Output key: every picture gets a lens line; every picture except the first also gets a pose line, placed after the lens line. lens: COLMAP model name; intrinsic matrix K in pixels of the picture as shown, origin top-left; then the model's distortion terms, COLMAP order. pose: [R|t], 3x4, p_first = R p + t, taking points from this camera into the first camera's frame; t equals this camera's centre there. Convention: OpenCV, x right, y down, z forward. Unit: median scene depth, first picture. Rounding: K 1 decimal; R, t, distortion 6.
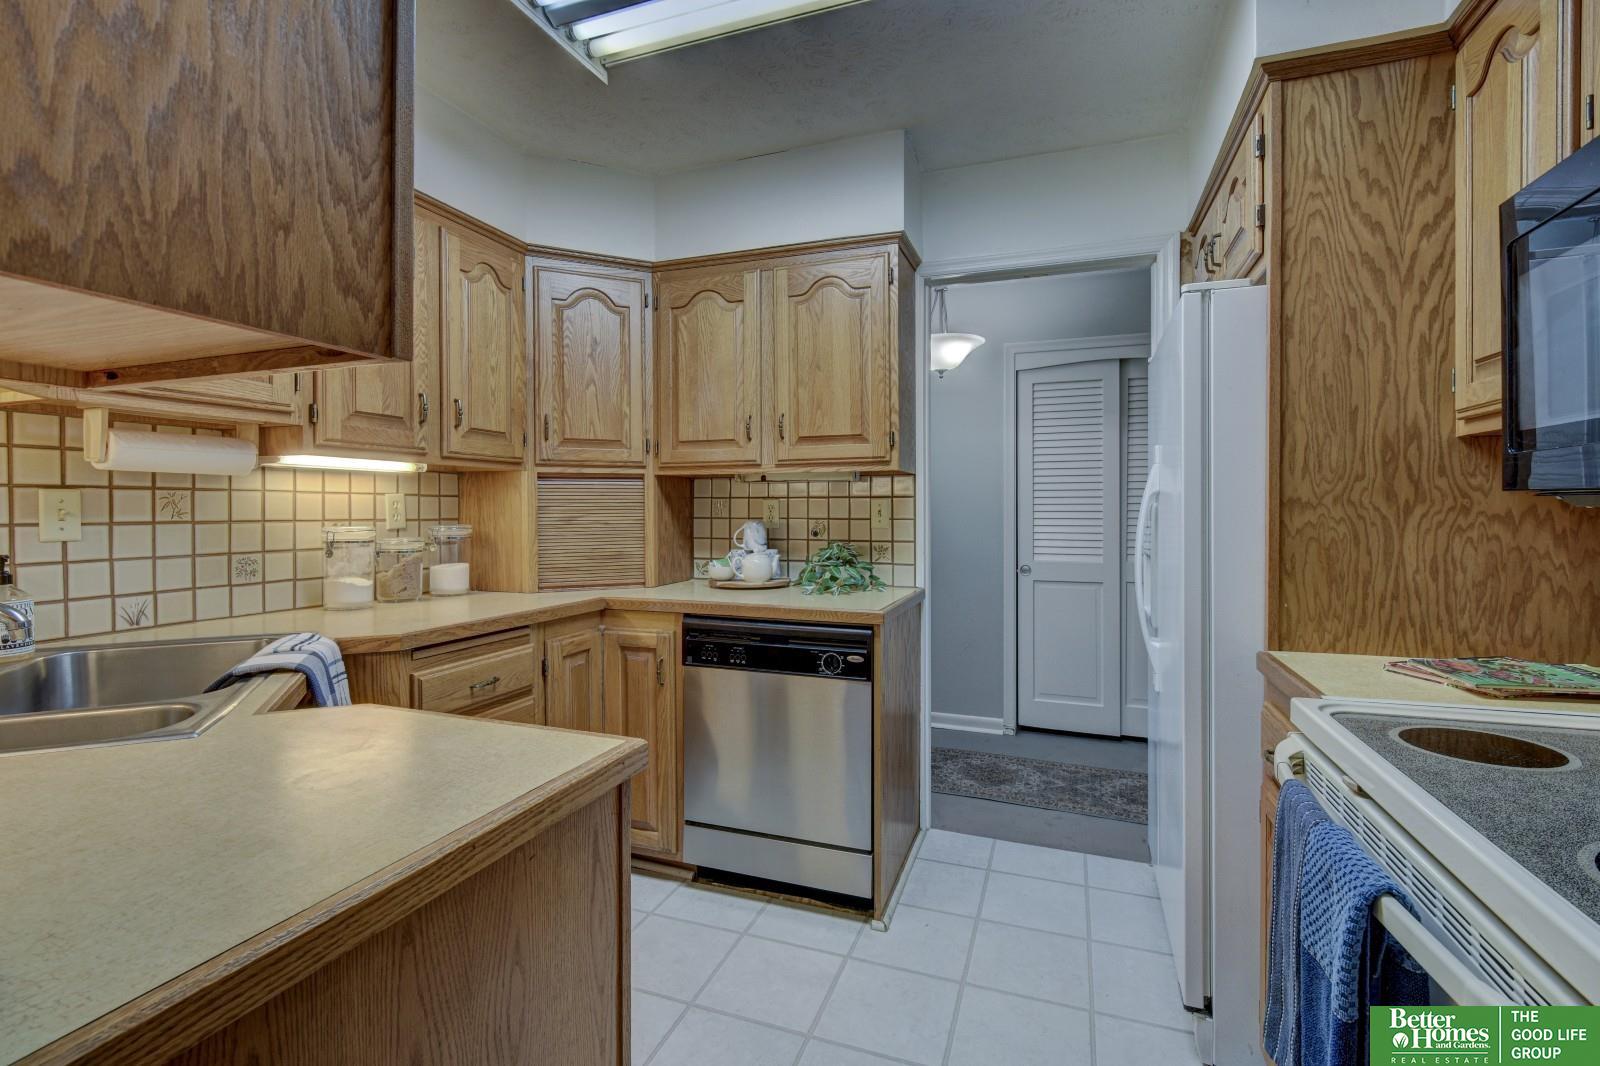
lens RADIAL K [[732.1, 0, 820.4], [0, 732.1, 512.5], [0, 0, 1]] dist [0.004196, -0.003968]
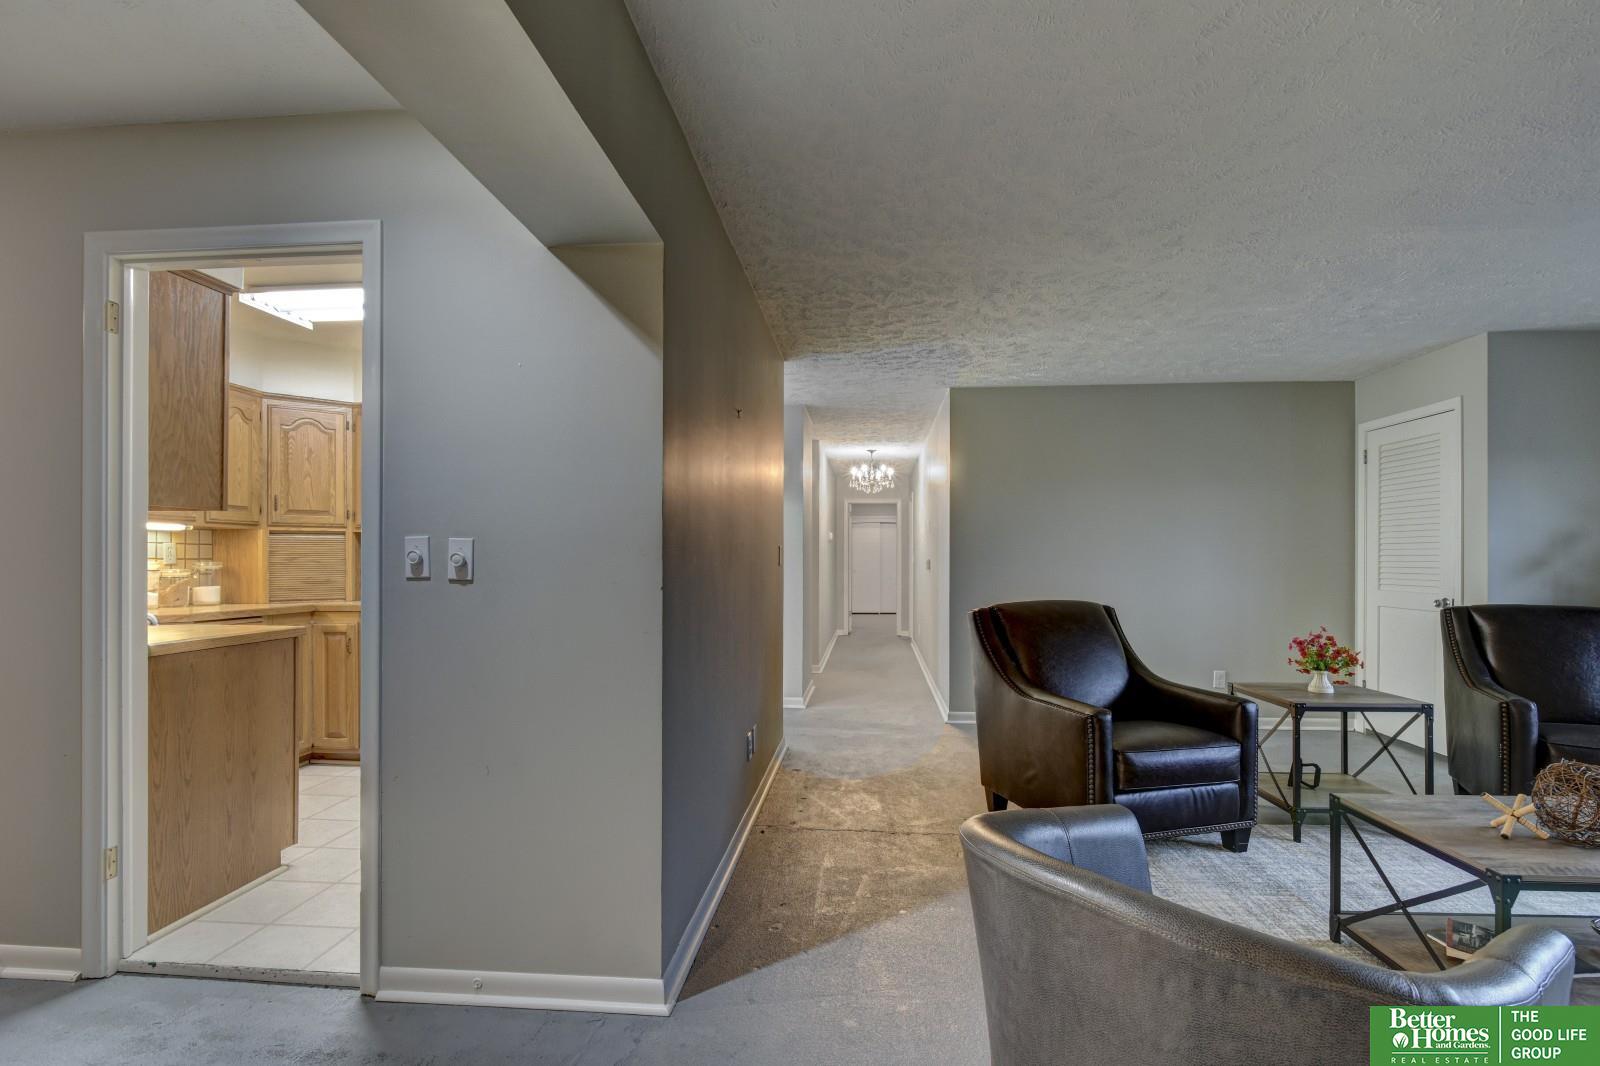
lens RADIAL K [[732.1, 0, 808.0], [0, 732.1, 552.0], [0, 0, 1]] dist [0.004196, -0.003968]
pose [[0.966894, 0.003046, 0.255161, 0.405303], [0.000567, 0.999901, -0.014084, 0.019934], [-0.255179, 0.013763, 0.966796, -1.002955]]
